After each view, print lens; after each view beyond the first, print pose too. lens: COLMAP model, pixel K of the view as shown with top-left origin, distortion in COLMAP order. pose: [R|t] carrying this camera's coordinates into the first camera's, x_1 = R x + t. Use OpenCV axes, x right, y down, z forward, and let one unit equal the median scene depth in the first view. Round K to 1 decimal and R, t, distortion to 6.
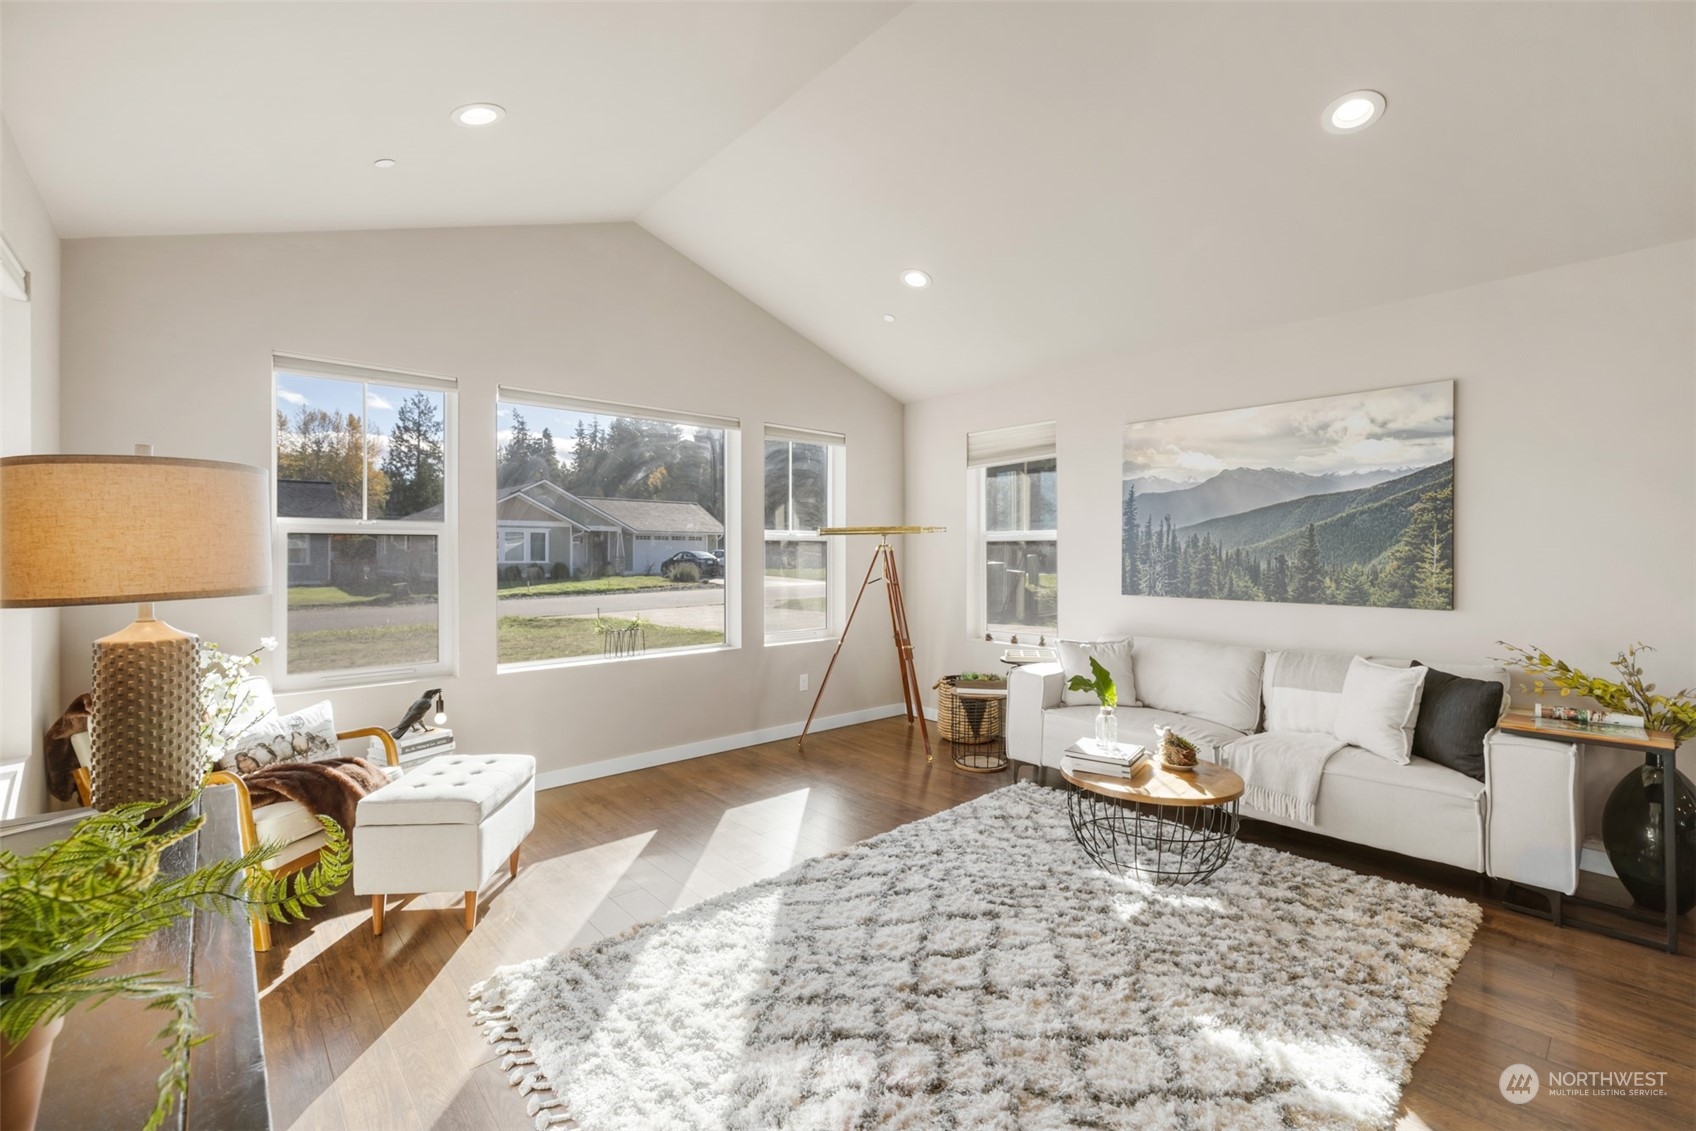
lens RADIAL K [[724.3, 0, 840.7], [0, 724.3, 557.9], [0, 0, 1]] dist [-0.000123, 0.000282]
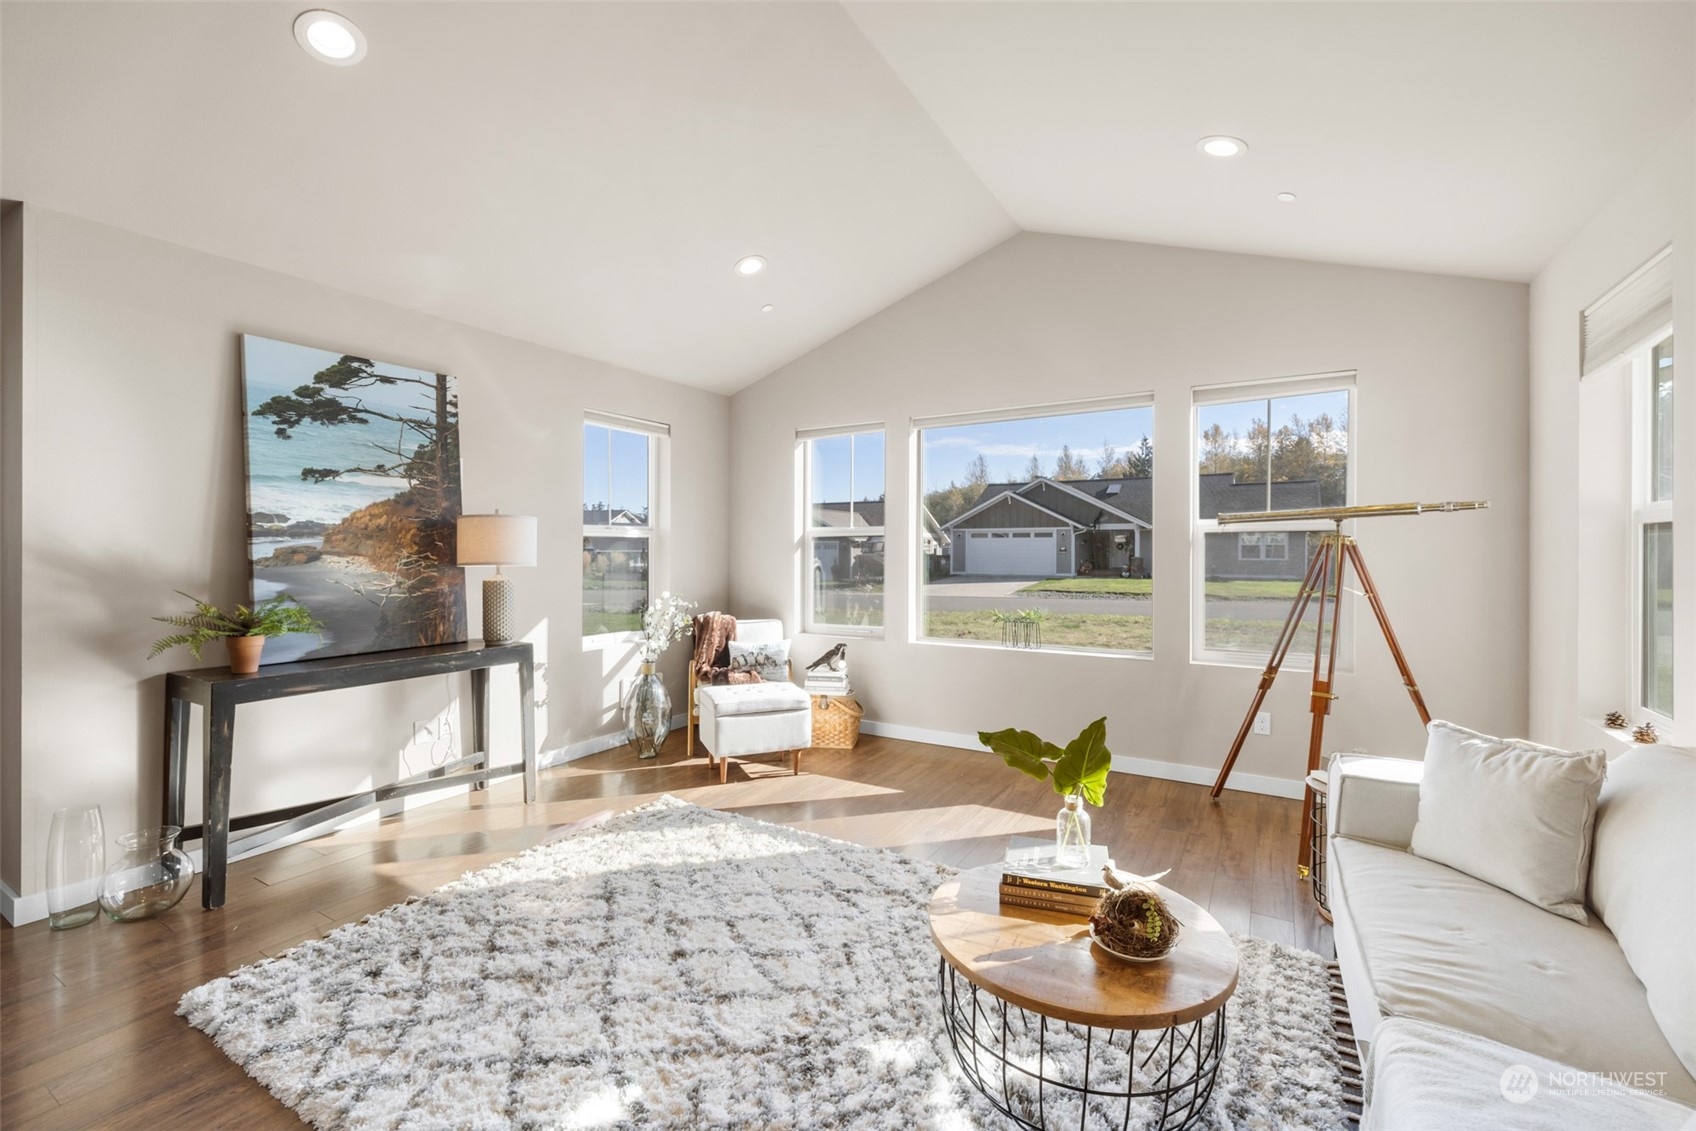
lens RADIAL K [[724.3, 0, 840.4], [0, 724.3, 548.3], [0, 0, 1]] dist [-0.000123, 0.000282]
pose [[0.304445, -0.001764, -0.952528, 0.746851], [-0.005742, 0.999977, -0.003687, -0.001604], [0.952513, 0.006592, 0.304428, 0.517166]]
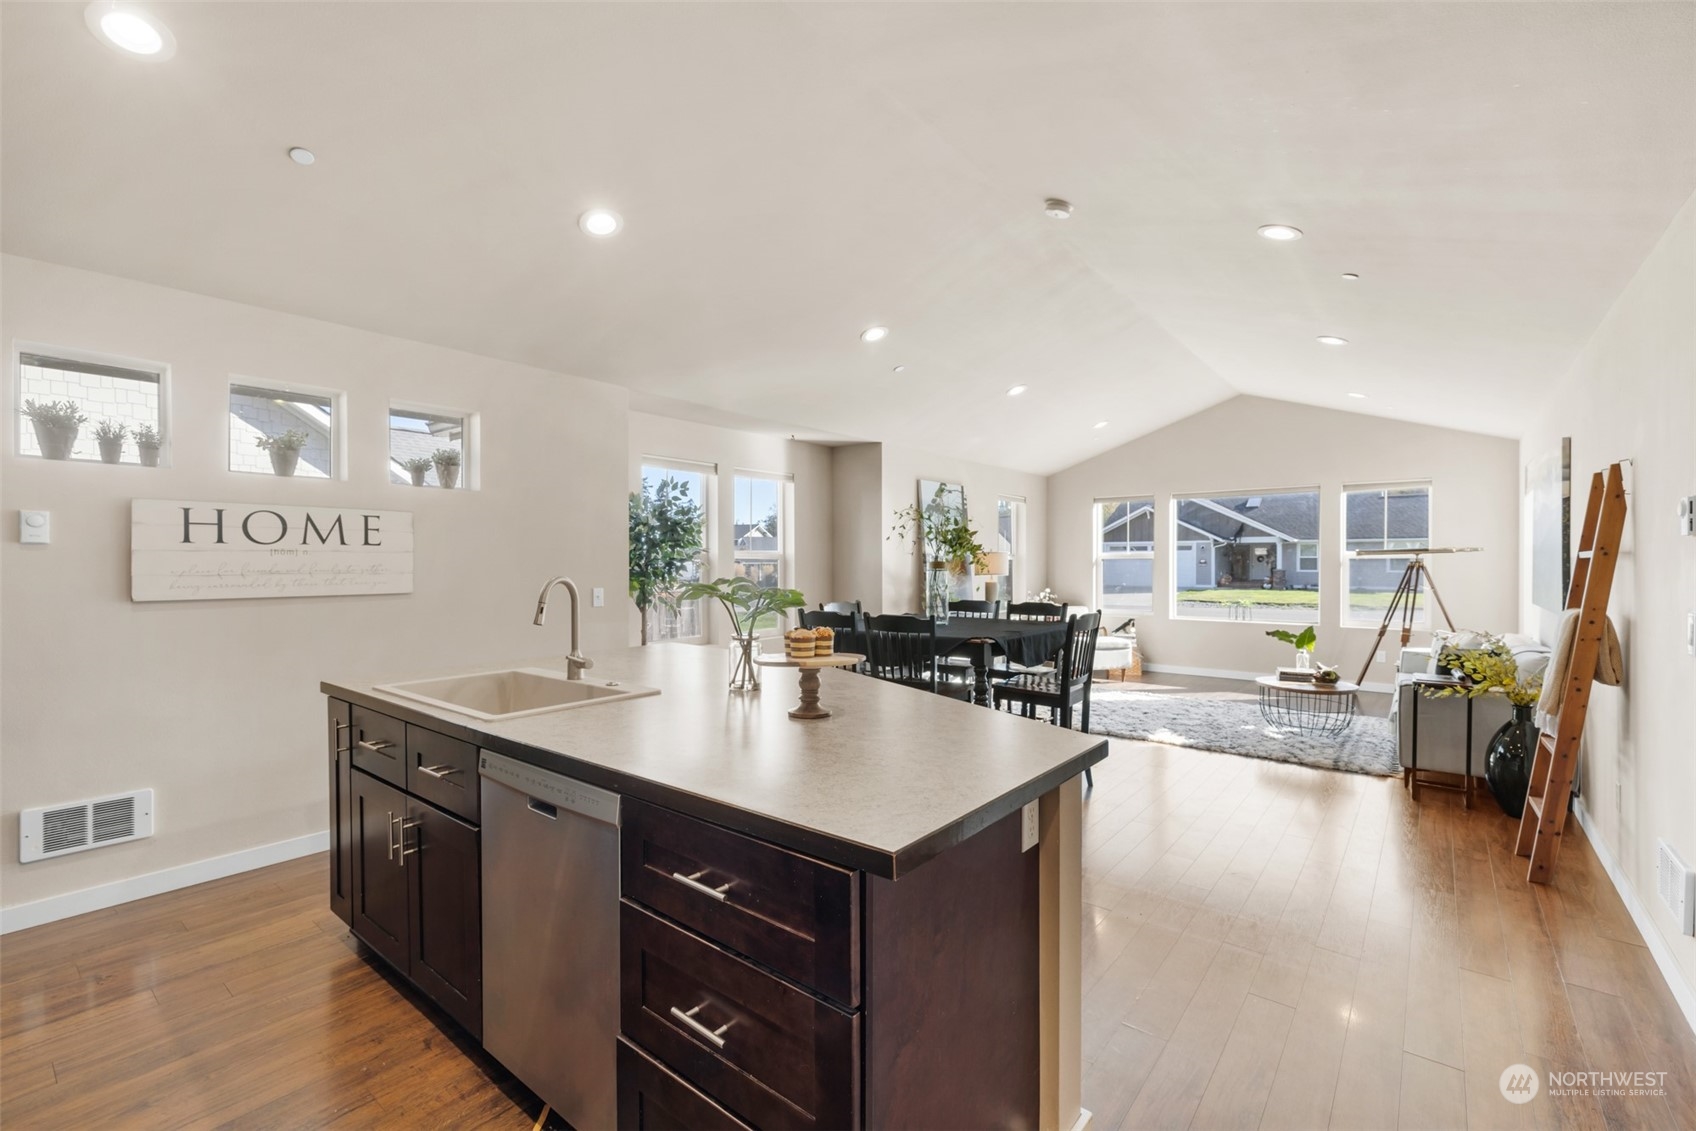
lens RADIAL K [[724.3, 0, 843.5], [0, 724.3, 558.1], [0, 0, 1]] dist [-0.000123, 0.000282]
pose [[0.163470, -0.003680, -0.986541, 1.712330], [-0.006150, 0.999970, -0.004749, -0.016022], [0.986529, 0.006844, 0.163443, -0.422929]]
